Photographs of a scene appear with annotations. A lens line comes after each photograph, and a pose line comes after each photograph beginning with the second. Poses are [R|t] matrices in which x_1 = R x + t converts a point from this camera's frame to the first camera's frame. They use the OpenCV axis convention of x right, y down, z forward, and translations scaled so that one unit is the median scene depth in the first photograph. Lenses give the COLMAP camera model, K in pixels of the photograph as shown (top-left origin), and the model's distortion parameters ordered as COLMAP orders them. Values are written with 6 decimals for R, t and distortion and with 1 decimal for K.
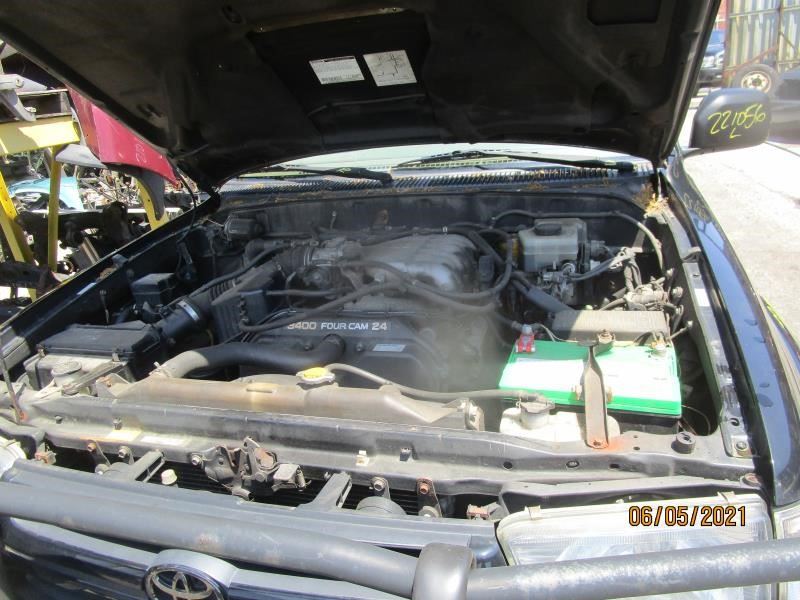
lens RADIAL K [[568.6, 0, 400.0], [0, 568.6, 300.0], [0, 0, 1]] dist [-0.029593, 0.009432]
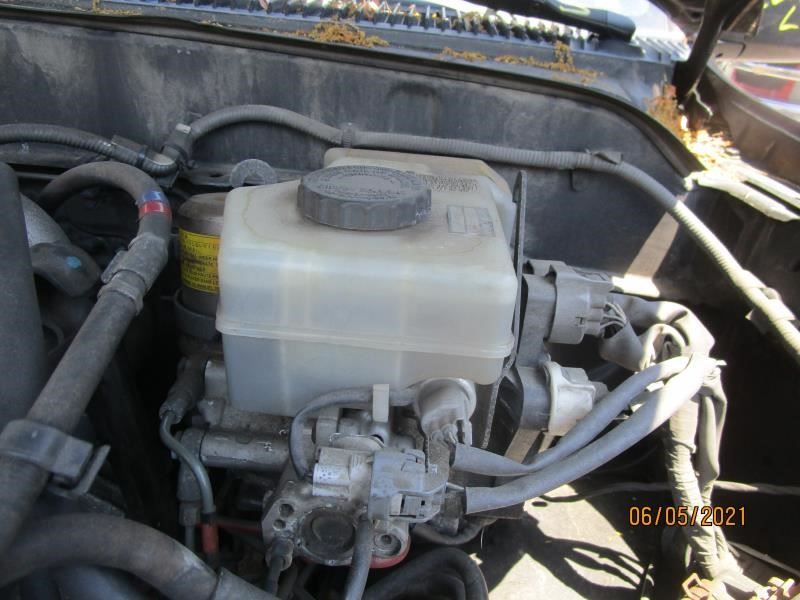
lens RADIAL K [[568.6, 0, 400.0], [0, 568.6, 300.0], [0, 0, 1]] dist [-0.029593, 0.009432]
pose [[0.956135, 0.050325, 0.288572, 0.190545], [-0.078839, 0.992991, 0.088050, -0.093979], [-0.282119, -0.106938, 0.953401, 0.704600]]
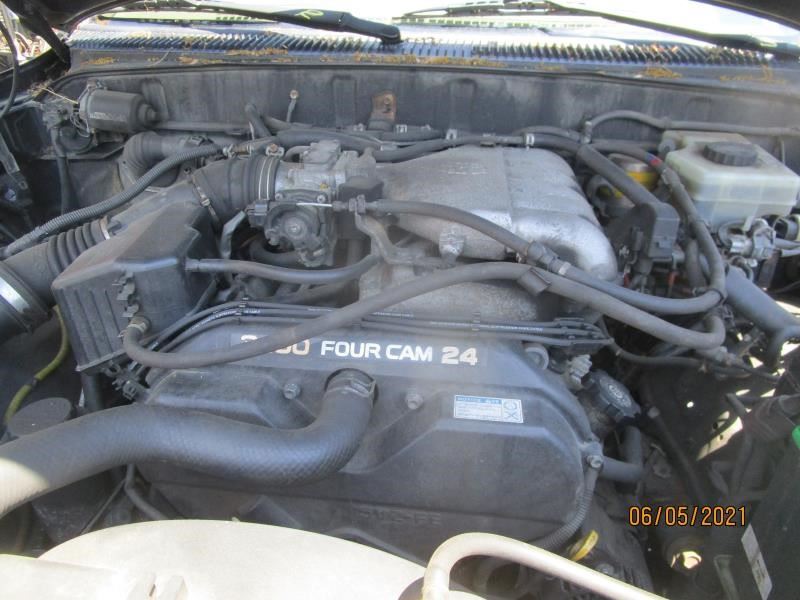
lens RADIAL K [[568.6, 0, 400.0], [0, 568.6, 300.0], [0, 0, 1]] dist [-0.029593, 0.009432]
pose [[0.979940, 0.005771, 0.199210, -0.135428], [-0.039882, 0.985040, 0.167648, -0.056042], [-0.195263, -0.172230, 0.965510, 0.454530]]
